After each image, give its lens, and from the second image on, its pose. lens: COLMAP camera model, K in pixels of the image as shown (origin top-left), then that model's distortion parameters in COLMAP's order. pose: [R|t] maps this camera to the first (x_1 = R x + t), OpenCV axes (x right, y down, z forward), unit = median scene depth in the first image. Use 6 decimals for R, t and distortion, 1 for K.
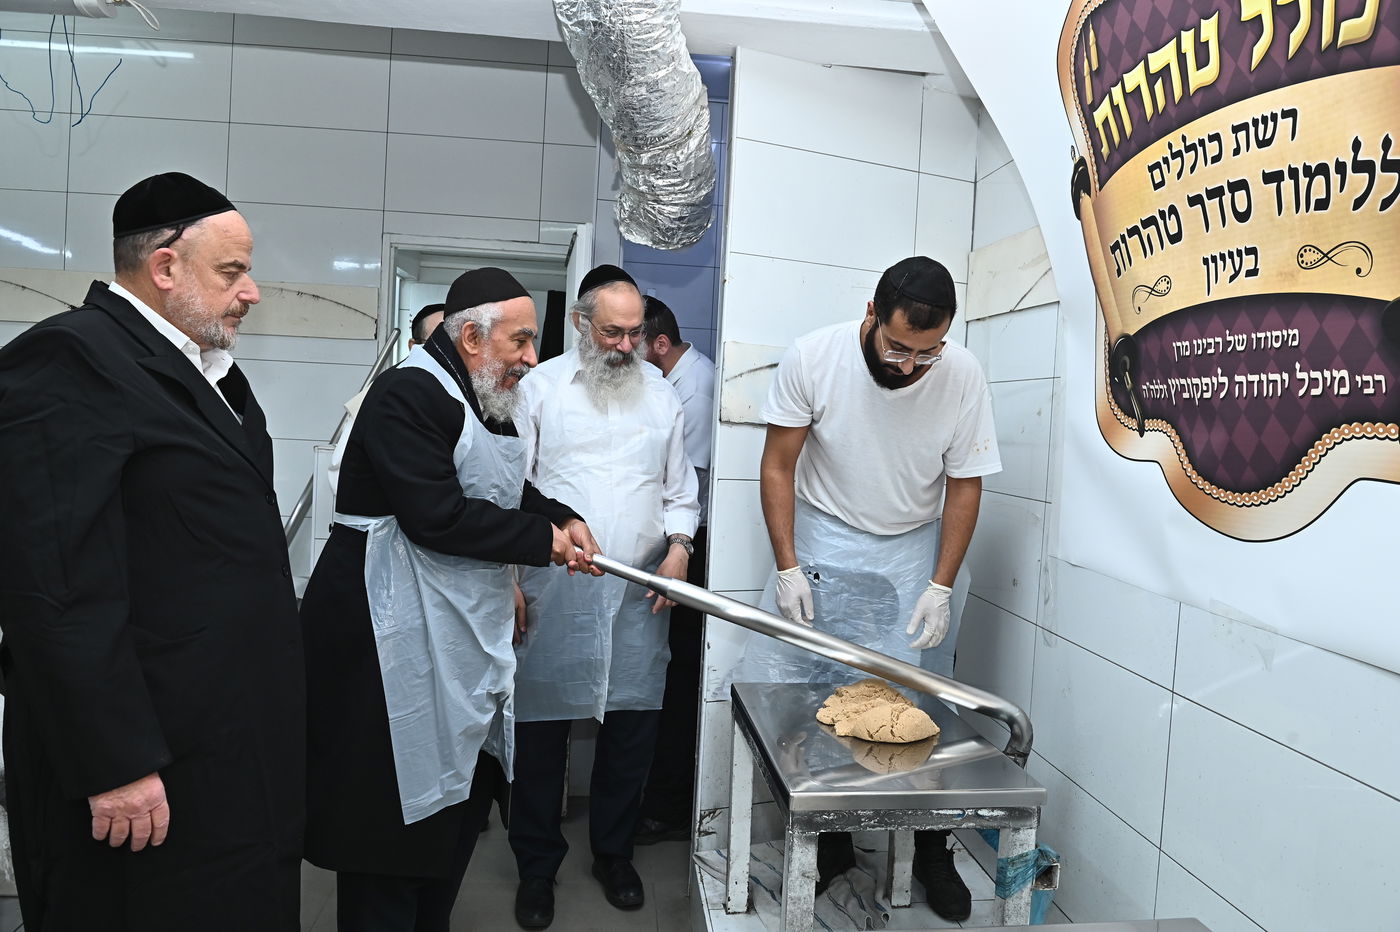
lens RADIAL K [[1020.0, 0, 706.8], [0, 1020.0, 466.6], [0, 0, 1]] dist [-0.040469, 0.002060]
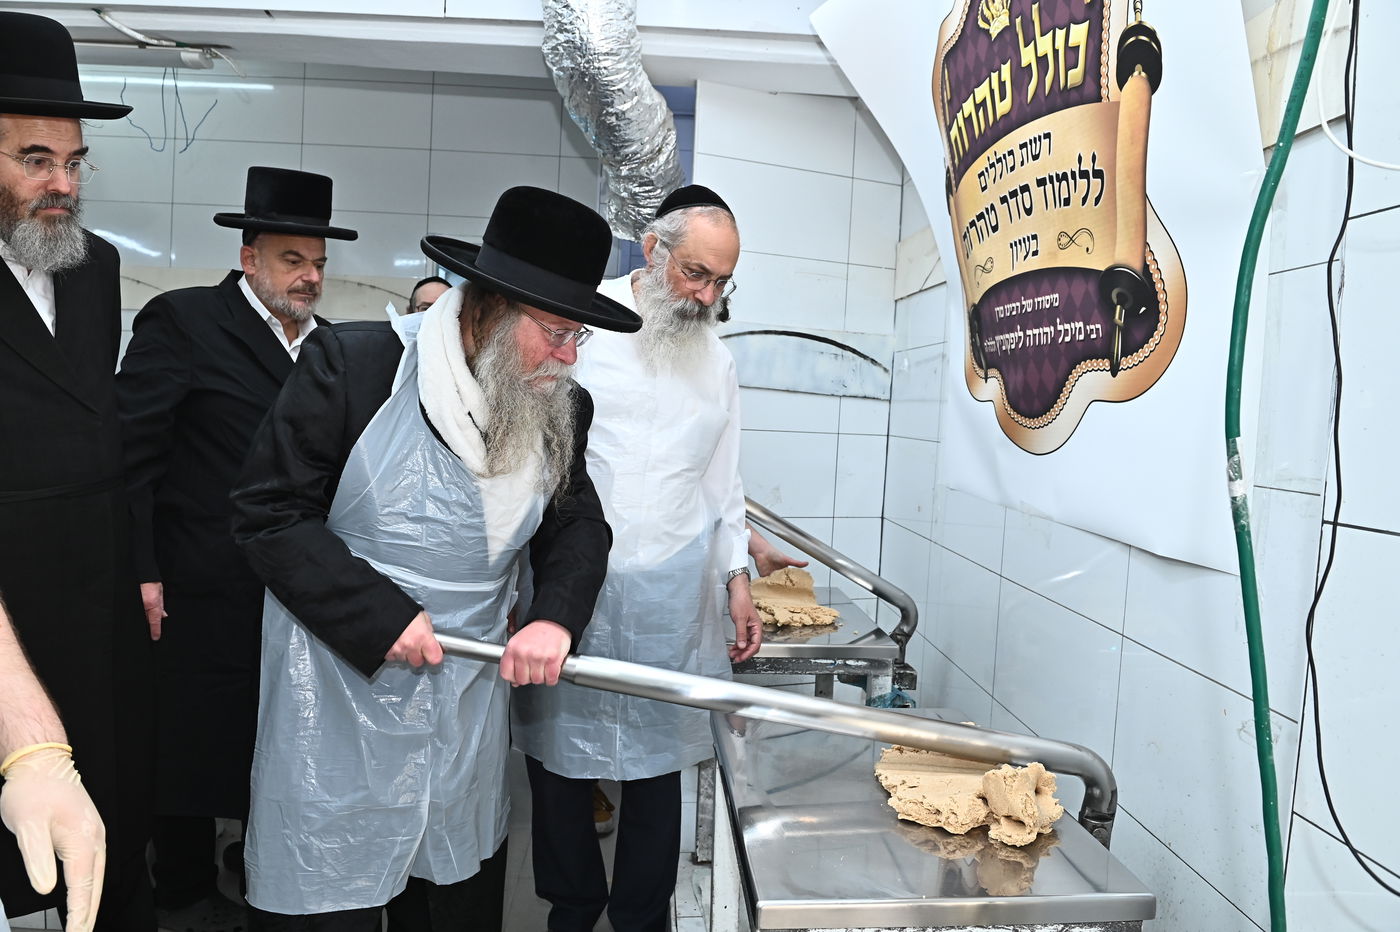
lens RADIAL K [[968.7, 0, 699.9], [0, 968.7, 471.5], [0, 0, 1]] dist [-0.047557, 0.002238]
pose [[0.998480, 0.001127, -0.055100, 0.154638], [-0.000130, 0.999836, 0.018103, 0.071675], [0.055111, -0.018068, 0.998317, -0.294360]]
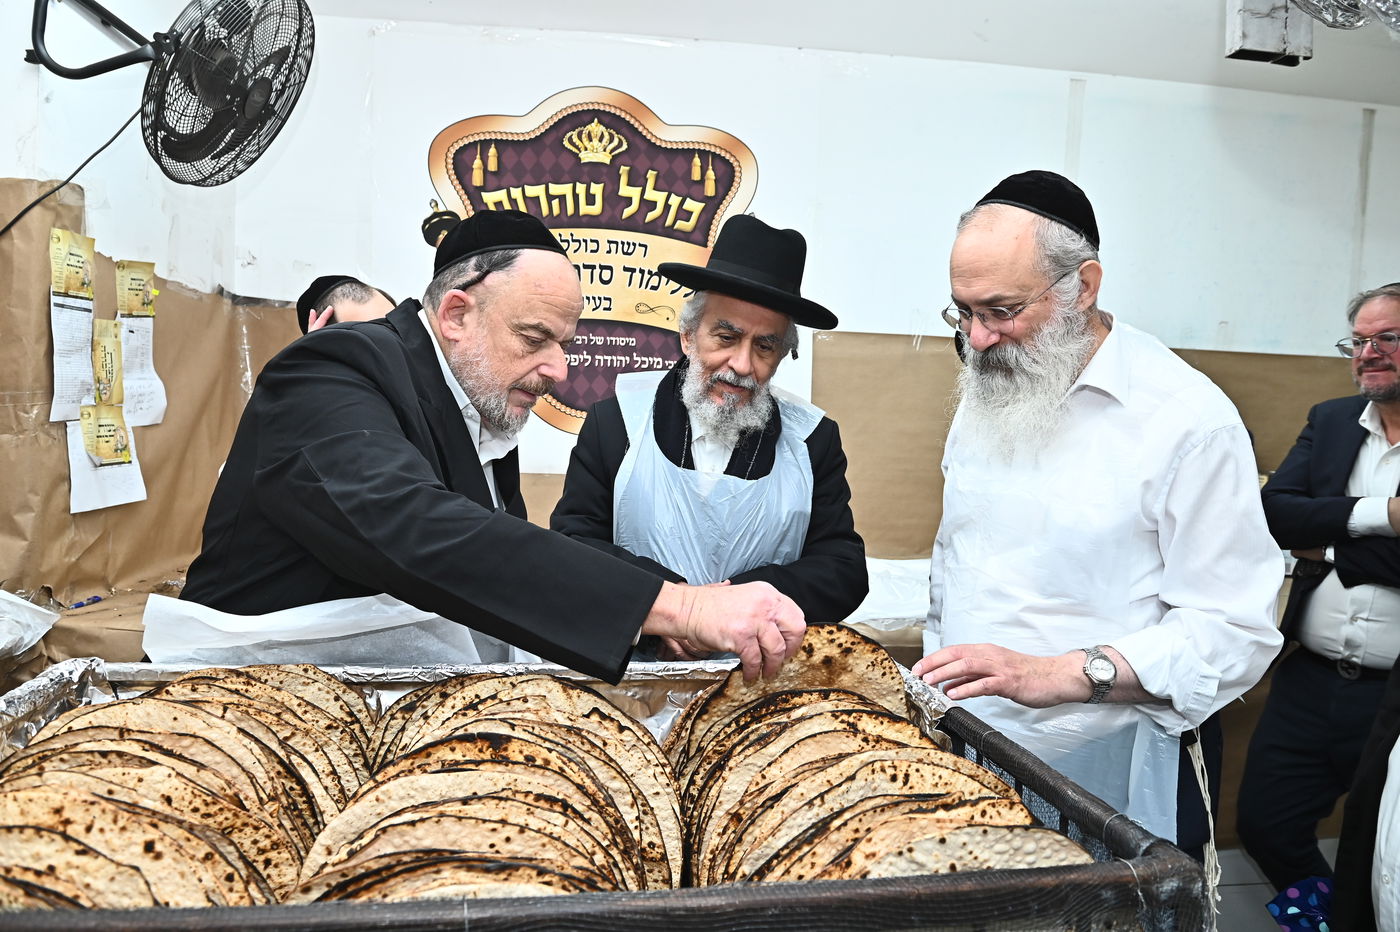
lens RADIAL K [[968.7, 0, 696.7], [0, 968.7, 464.3], [0, 0, 1]] dist [-0.047557, 0.002238]
pose [[0.046440, 0.005270, 0.998907, -1.421705], [0.032971, 0.999433, -0.006806, 0.150152], [-0.998377, 0.033251, 0.046240, 0.679250]]
